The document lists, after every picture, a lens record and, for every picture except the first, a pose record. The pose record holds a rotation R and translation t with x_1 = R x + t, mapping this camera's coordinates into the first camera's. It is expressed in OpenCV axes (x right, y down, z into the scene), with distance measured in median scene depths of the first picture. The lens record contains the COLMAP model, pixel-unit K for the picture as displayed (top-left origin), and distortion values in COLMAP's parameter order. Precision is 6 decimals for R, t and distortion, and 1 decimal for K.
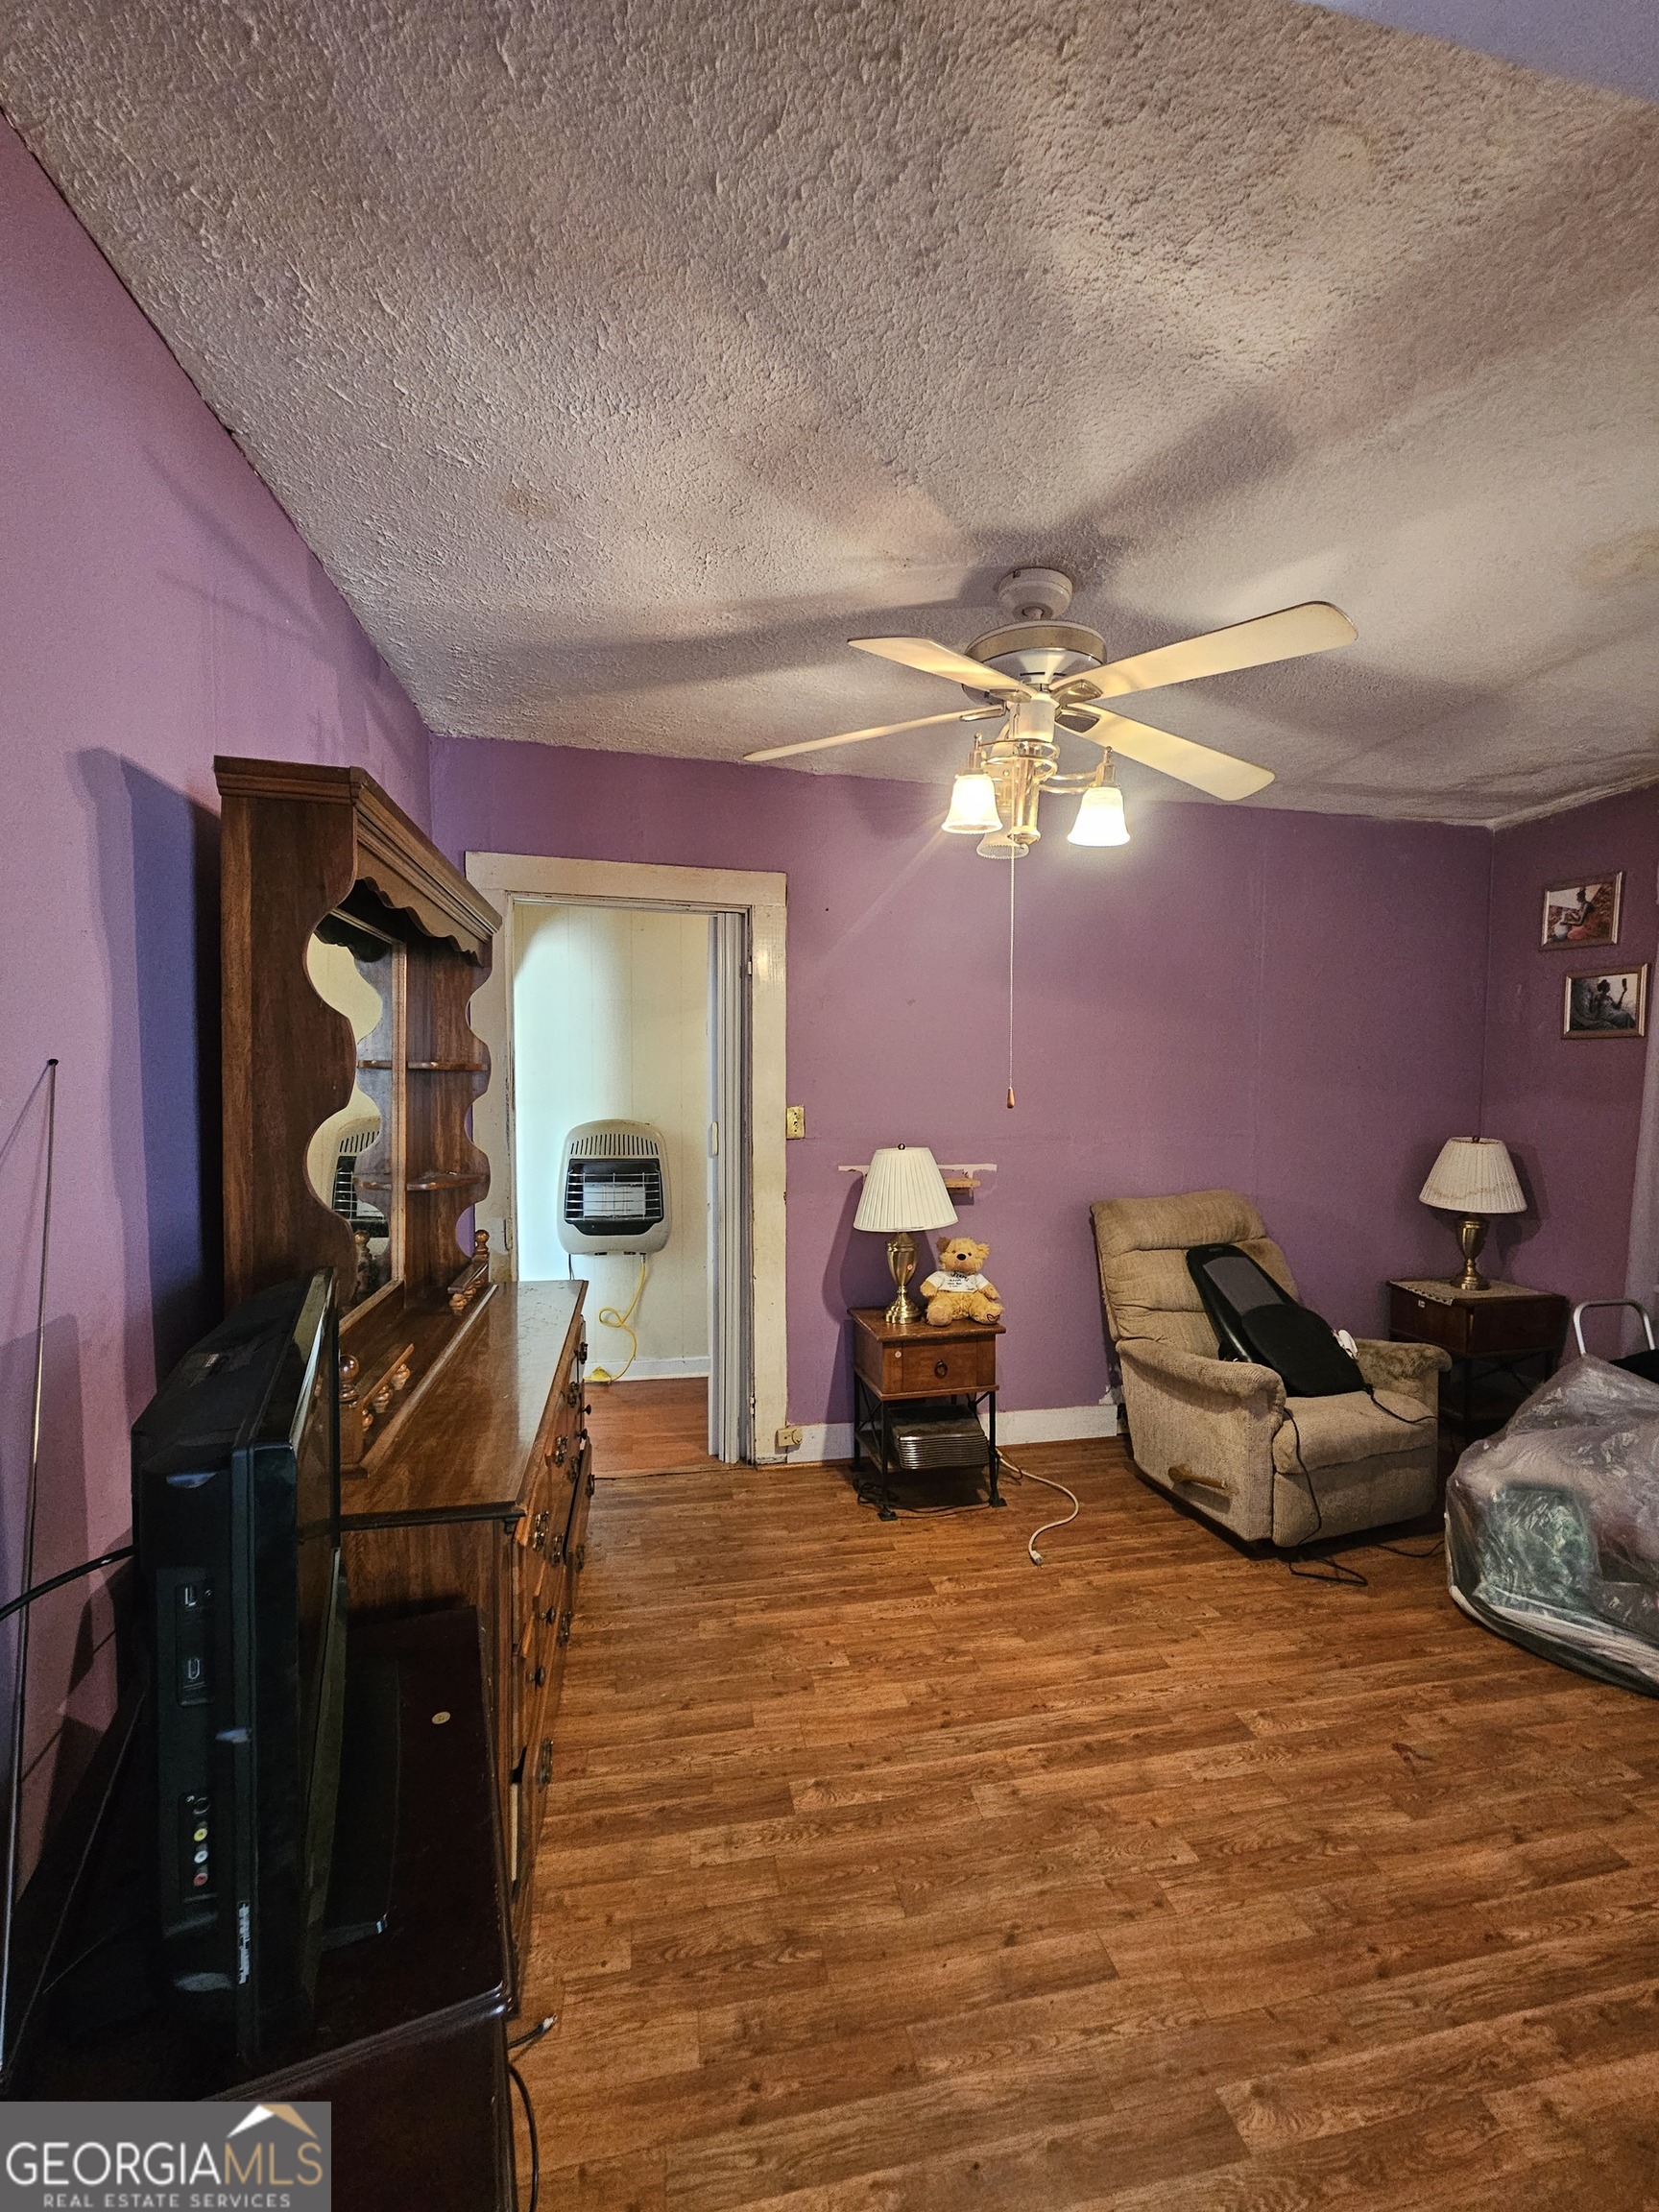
lens RADIAL K [[904.9, 0, 832.3], [0, 904.9, 1122.7], [0, 0, 1]] dist [-0.005283, 0.001668]
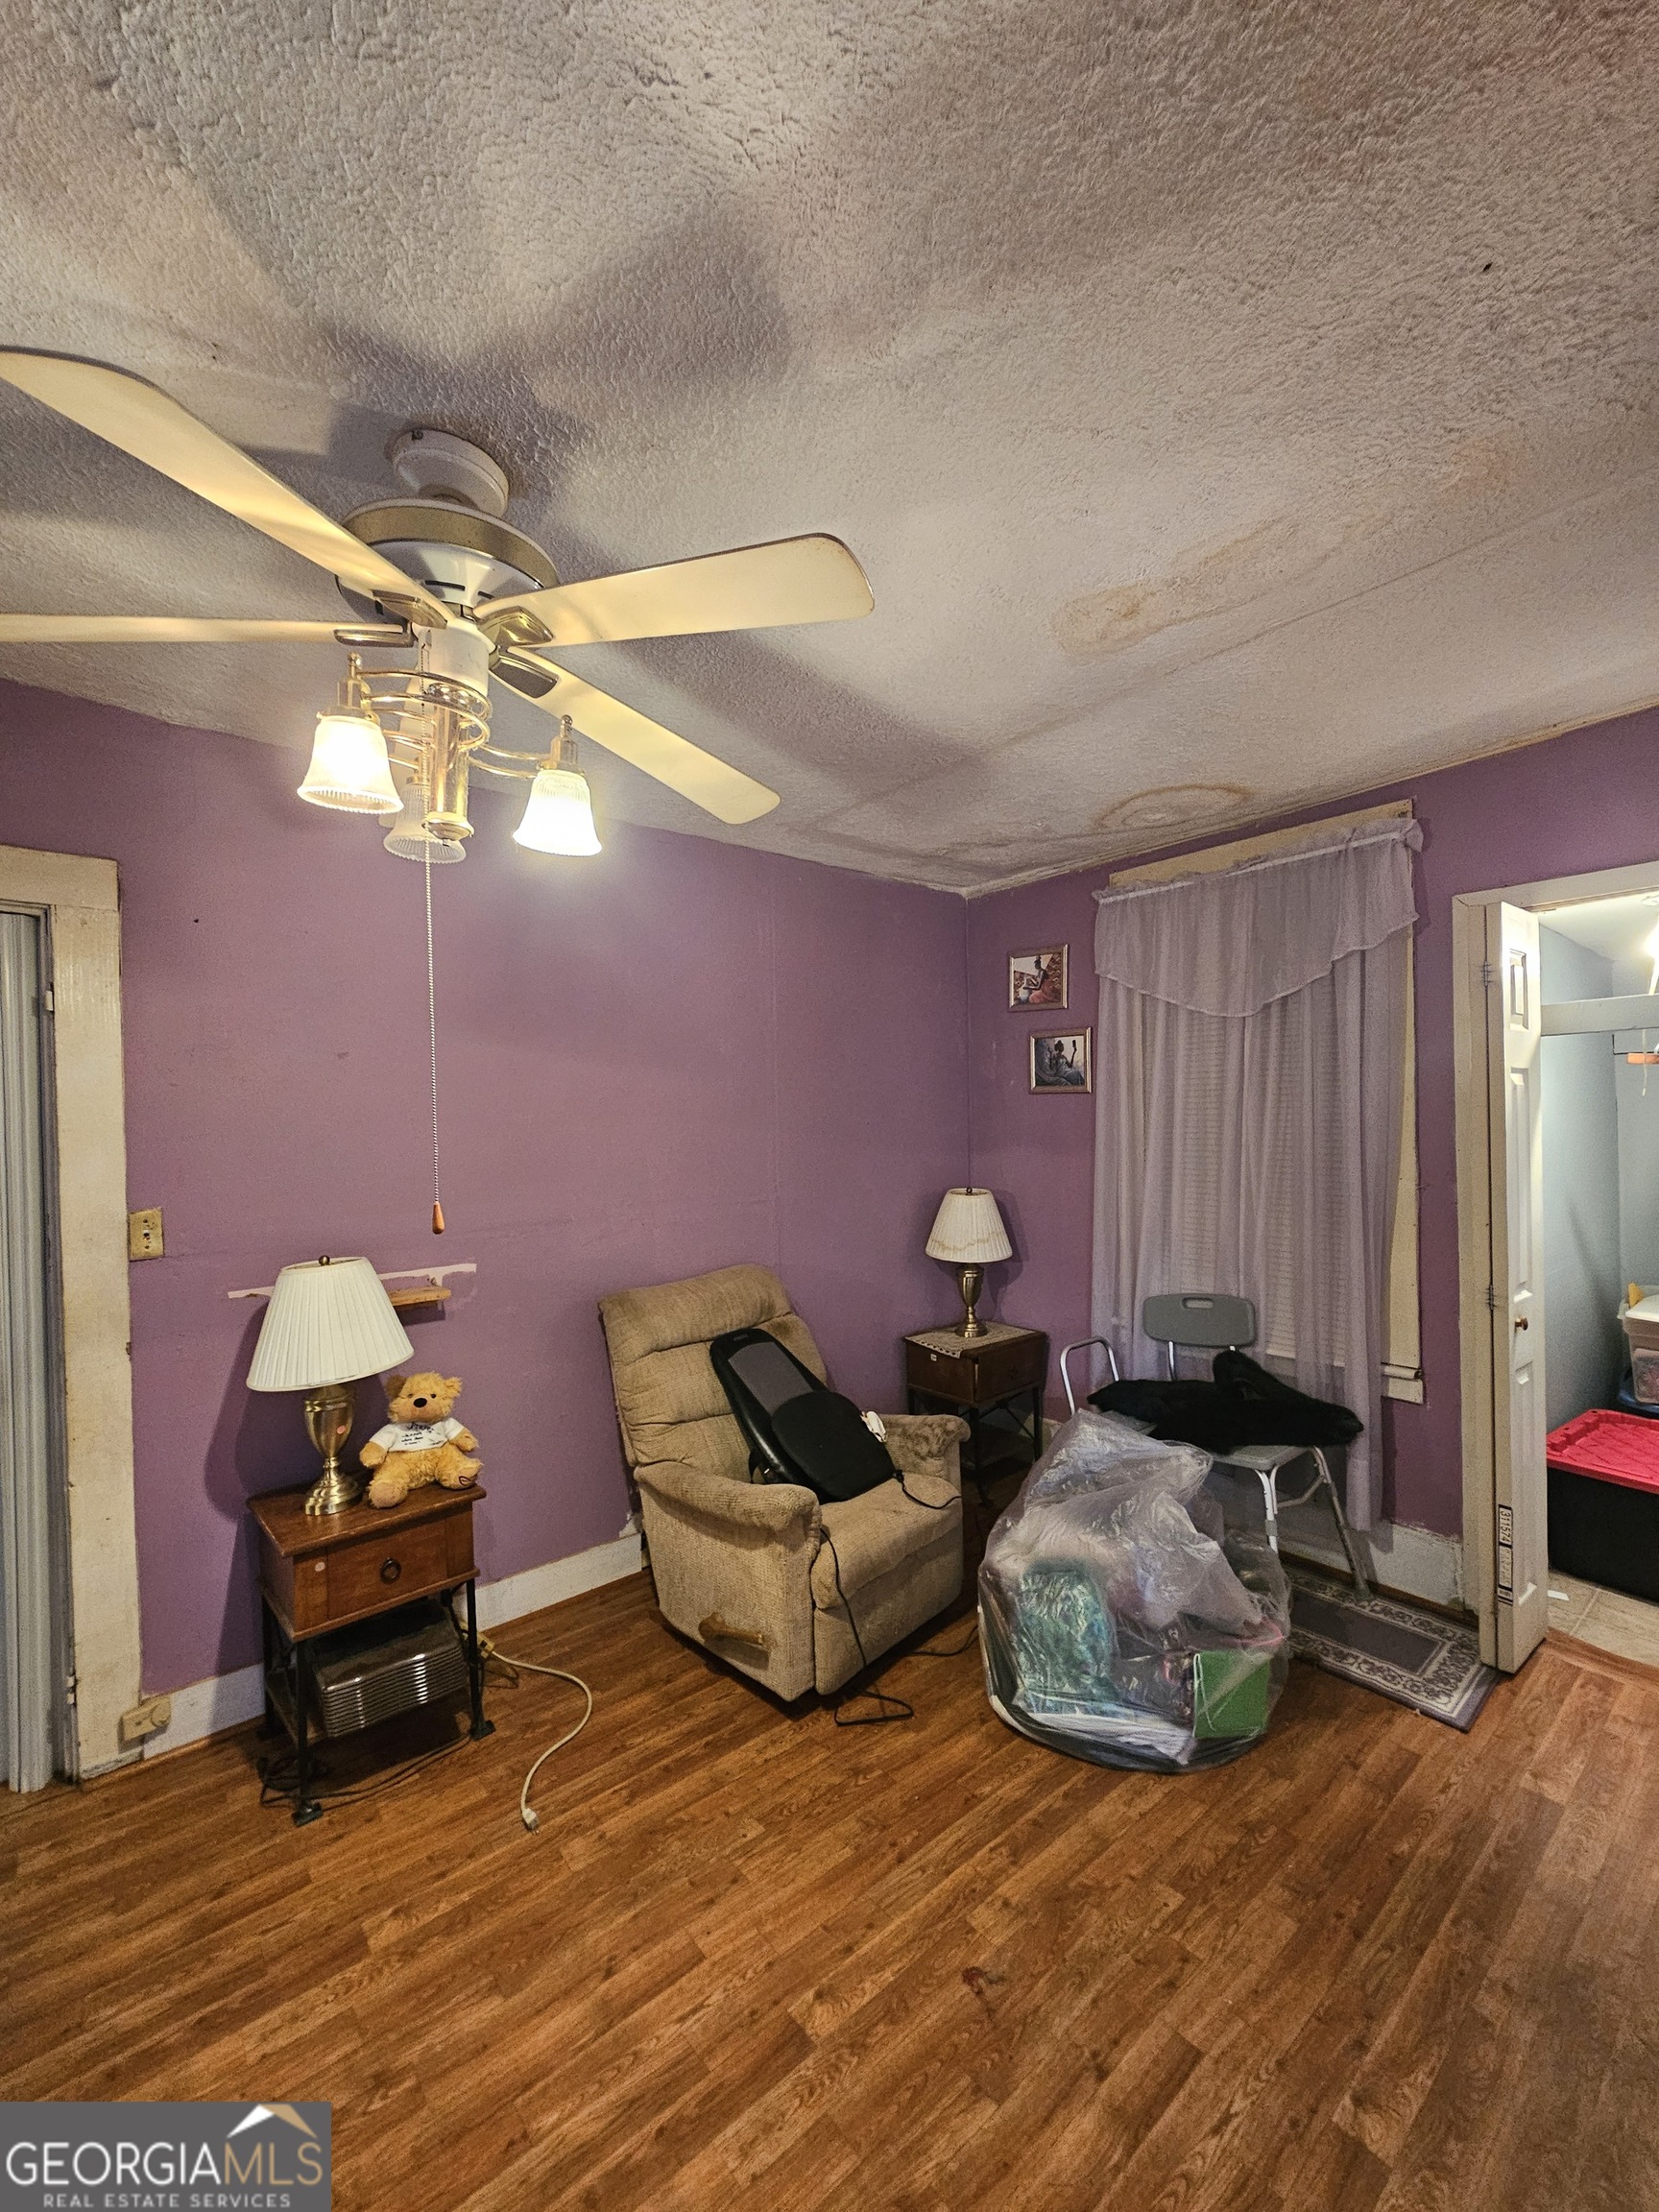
lens RADIAL K [[904.9, 0, 831.9], [0, 904.9, 1103.7], [0, 0, 1]] dist [-0.005283, 0.001668]
pose [[0.875616, -0.016757, 0.482717, 0.092533], [0.046786, 0.997641, -0.050235, -0.044388], [-0.480736, 0.066571, 0.874335, 0.198014]]
